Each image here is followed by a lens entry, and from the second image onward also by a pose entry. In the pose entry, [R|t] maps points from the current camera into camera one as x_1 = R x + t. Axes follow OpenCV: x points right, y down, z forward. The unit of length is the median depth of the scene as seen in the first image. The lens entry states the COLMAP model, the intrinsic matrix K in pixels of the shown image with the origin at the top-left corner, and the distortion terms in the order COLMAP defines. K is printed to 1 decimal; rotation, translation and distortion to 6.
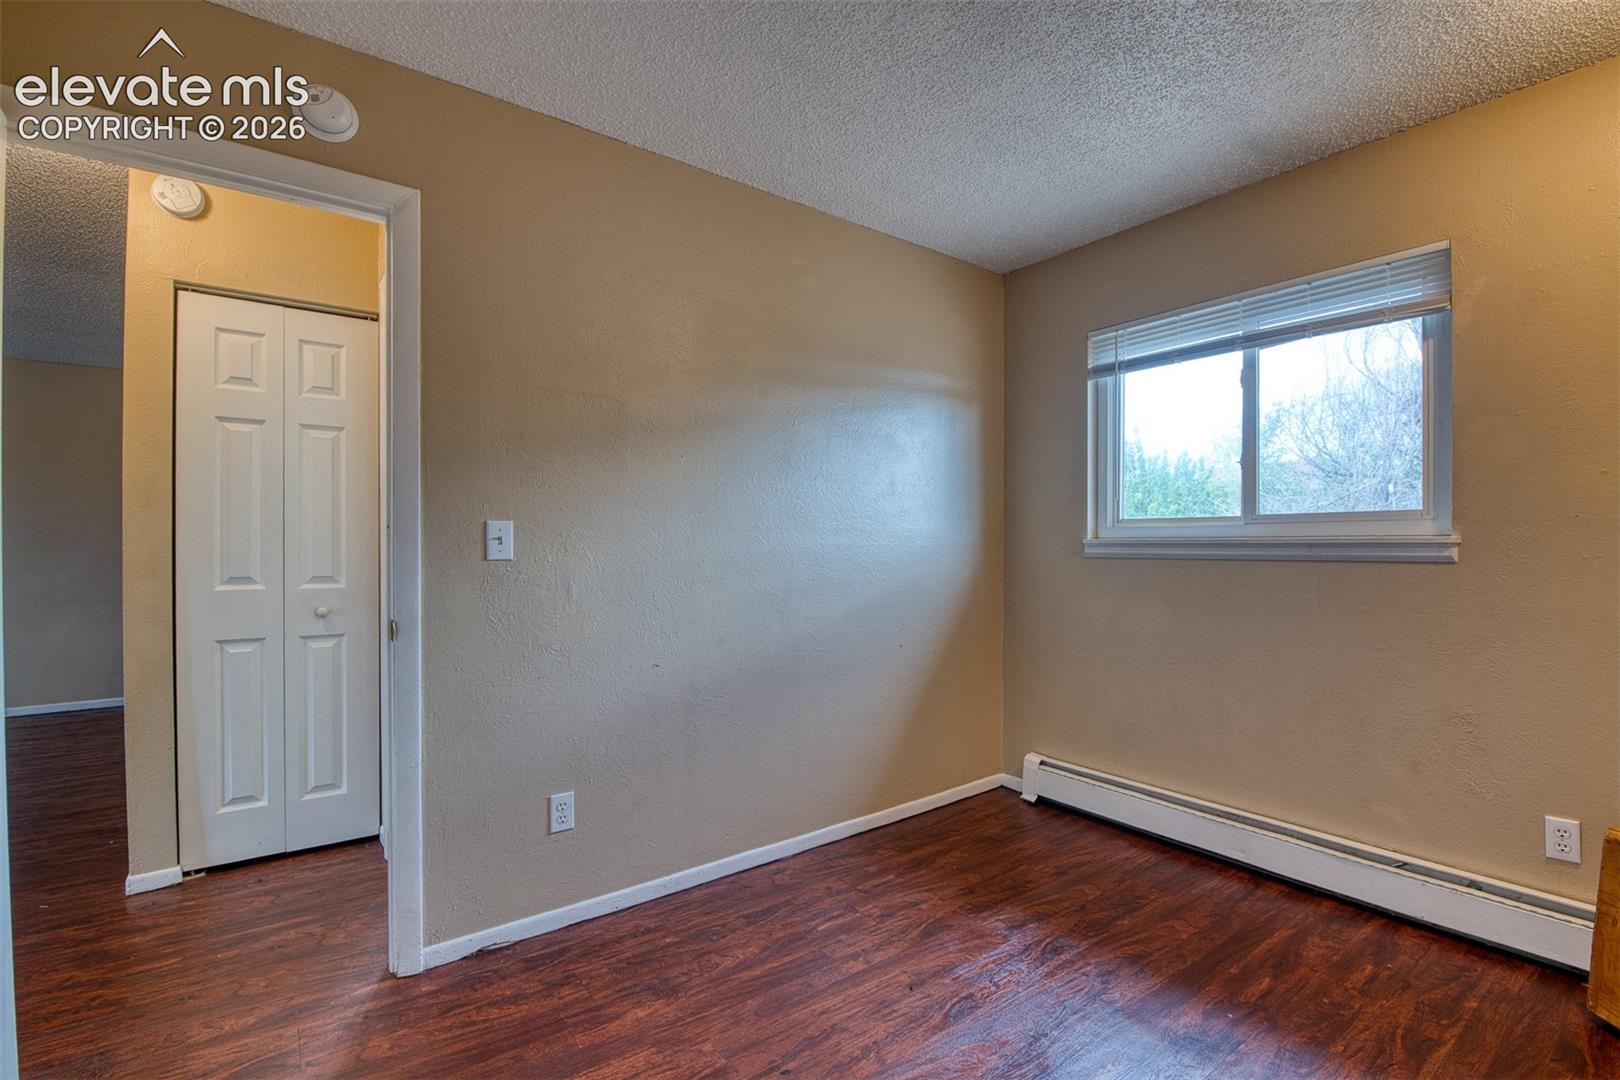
lens RADIAL K [[714.5, 0, 827.3], [0, 714.5, 550.3], [0, 0, 1]] dist [-0.009559, -0.007105]
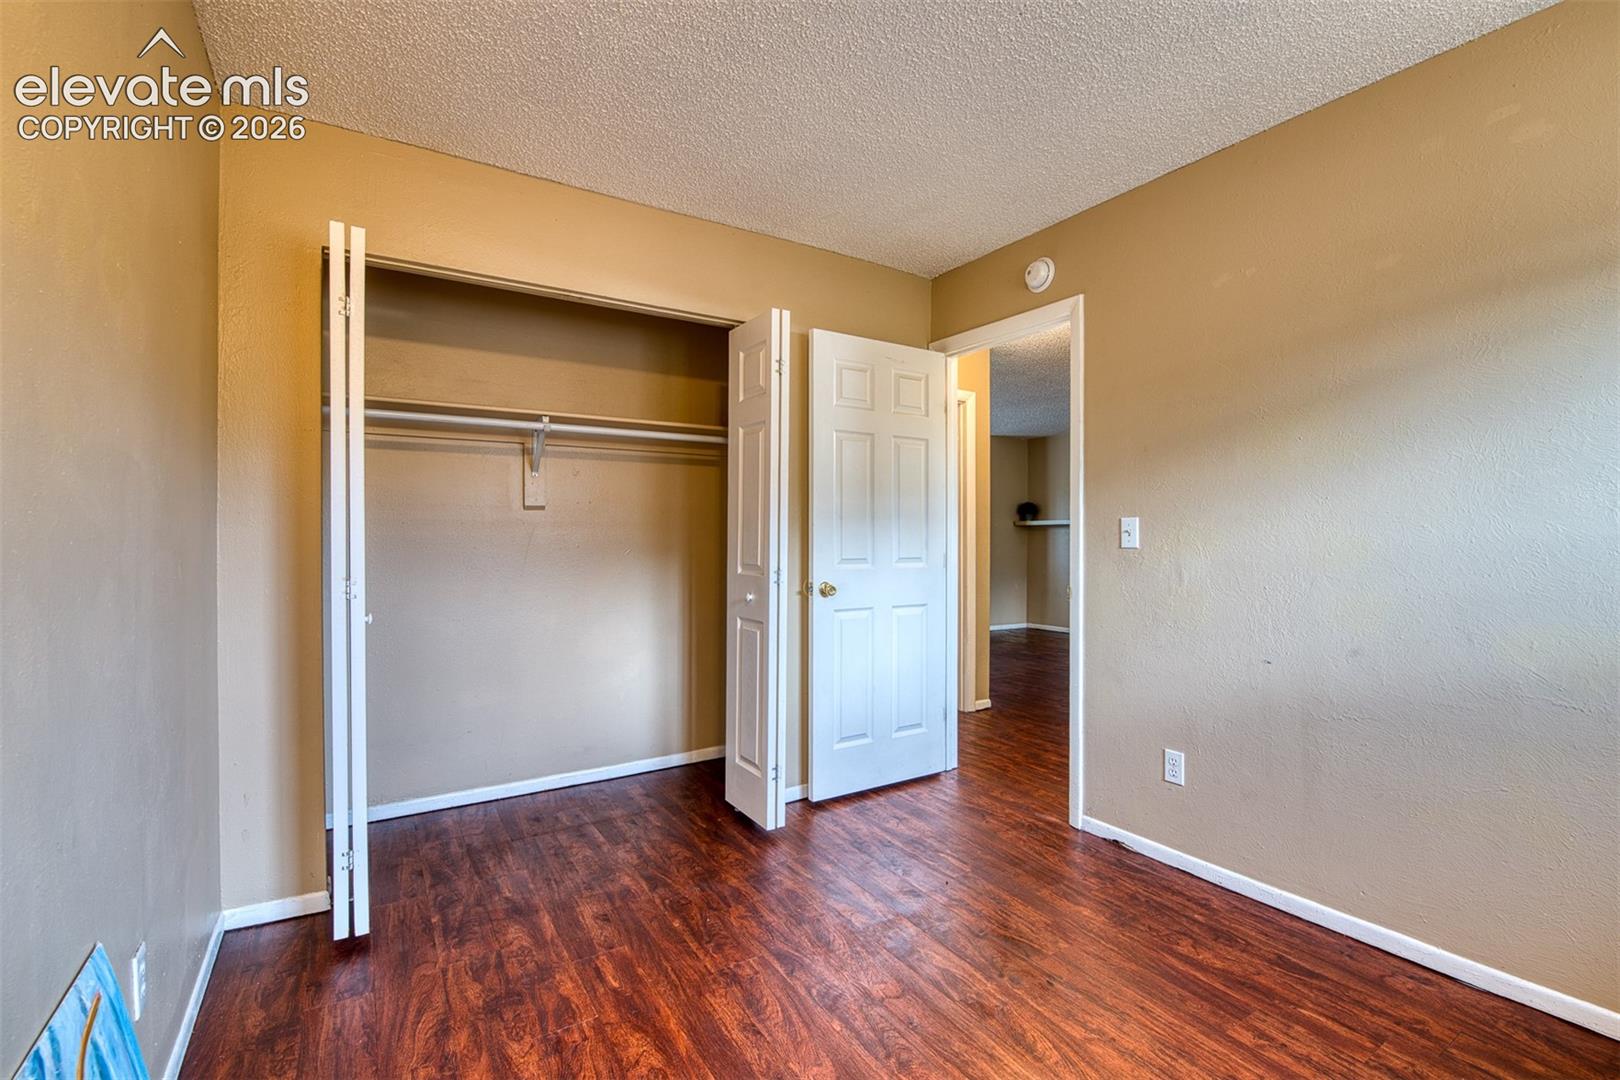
lens RADIAL K [[714.5, 0, 803.8], [0, 714.5, 540.9], [0, 0, 1]] dist [-0.009559, -0.007105]
pose [[-0.107666, 0.001608, -0.994186, 0.891364], [0.008262, 0.999966, 0.000722, -0.006323], [0.994153, -0.008136, -0.107675, 0.557441]]
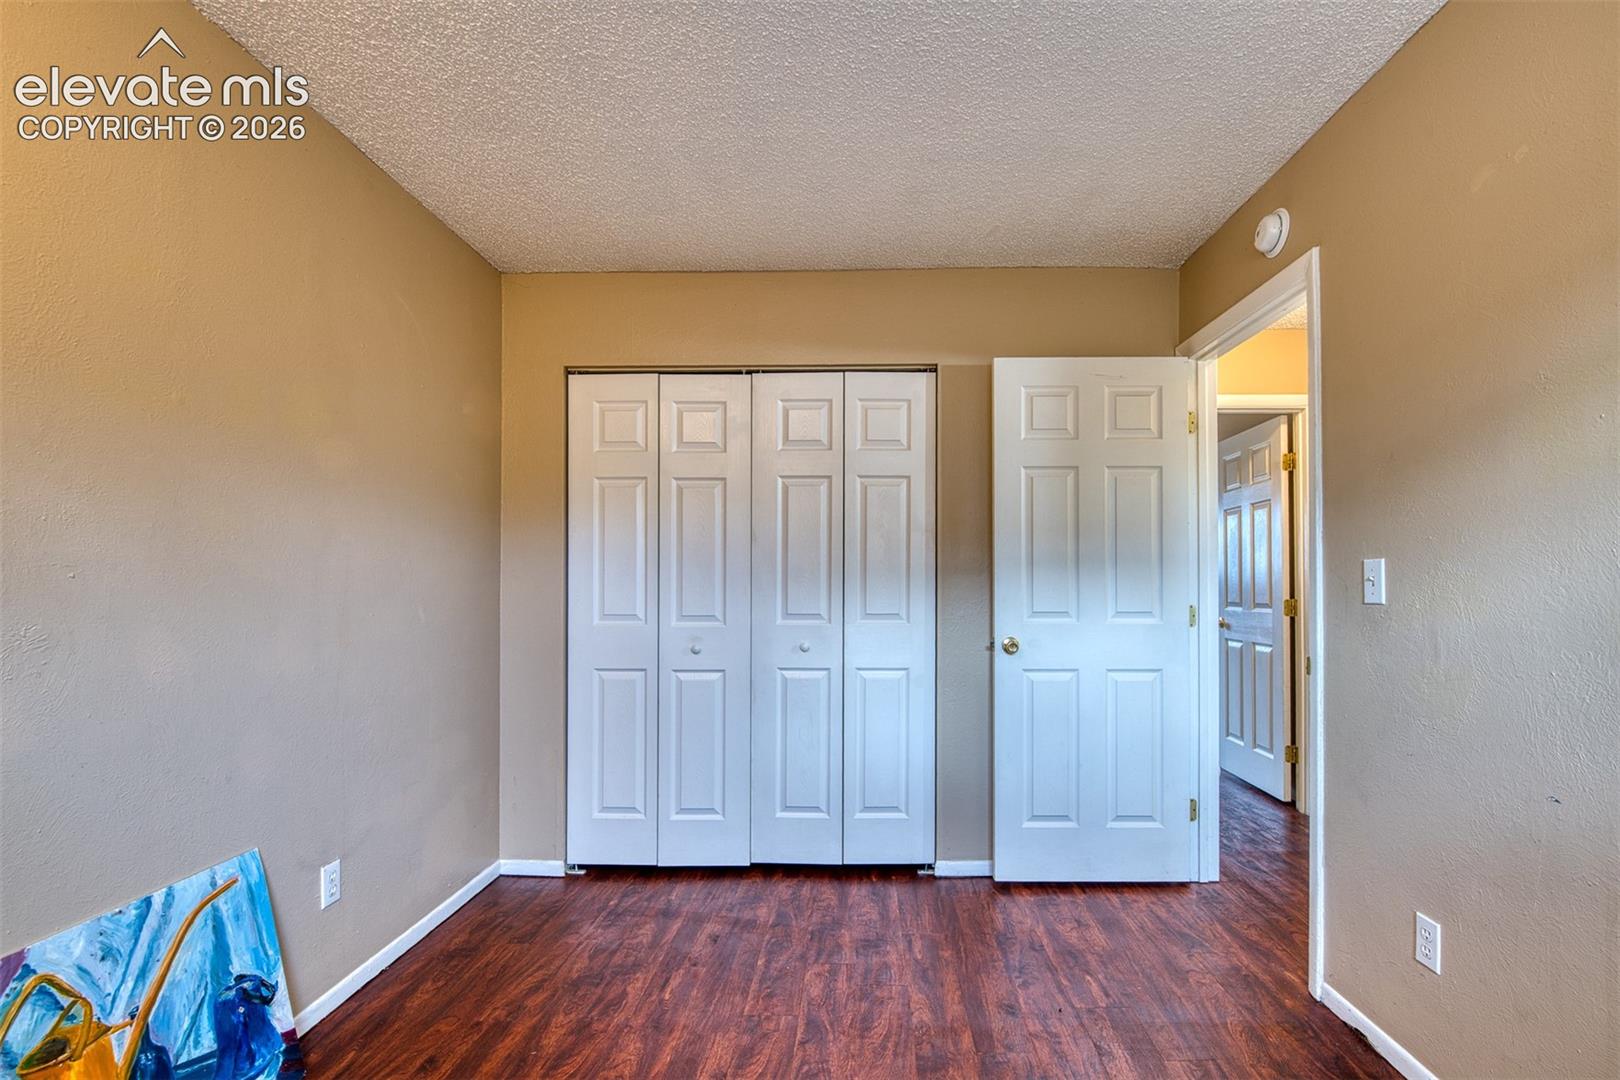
lens RADIAL K [[714.5, 0, 841.4], [0, 714.5, 580.9], [0, 0, 1]] dist [-0.009559, -0.007105]
pose [[-0.634777, -0.008035, -0.772654, 0.628378], [0.006191, 0.999861, -0.015484, -0.005959], [0.772671, -0.014612, -0.634639, 1.054846]]
